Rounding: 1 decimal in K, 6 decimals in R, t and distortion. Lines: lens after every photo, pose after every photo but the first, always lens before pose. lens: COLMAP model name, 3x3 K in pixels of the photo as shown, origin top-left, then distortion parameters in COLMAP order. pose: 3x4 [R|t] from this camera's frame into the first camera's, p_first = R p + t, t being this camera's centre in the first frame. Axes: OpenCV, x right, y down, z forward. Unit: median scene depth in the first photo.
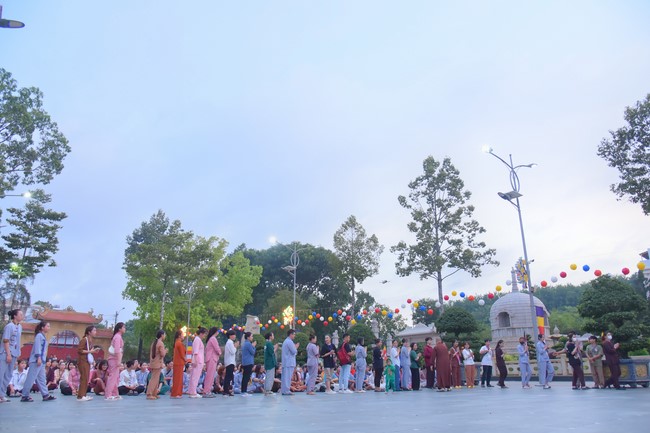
lens RADIAL K [[463.6, 0, 325.0], [0, 463.6, 216.5], [0, 0, 1]] dist [-0.081109, 0.008525]
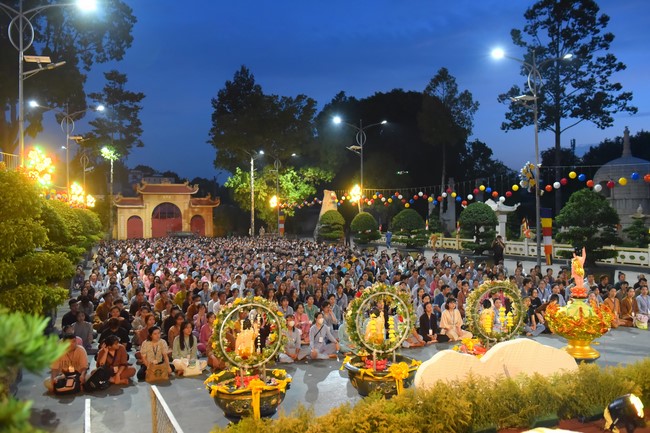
lens RADIAL K [[572.0, 0, 325.0], [0, 572.0, 216.5], [0, 0, 1]] dist [-0.016102, -0.005071]
pose [[0.966335, -0.013797, -0.256917, 0.101840], [0.094202, 0.948196, 0.303399, -0.073566], [0.239422, -0.317387, 0.917574, -0.108505]]
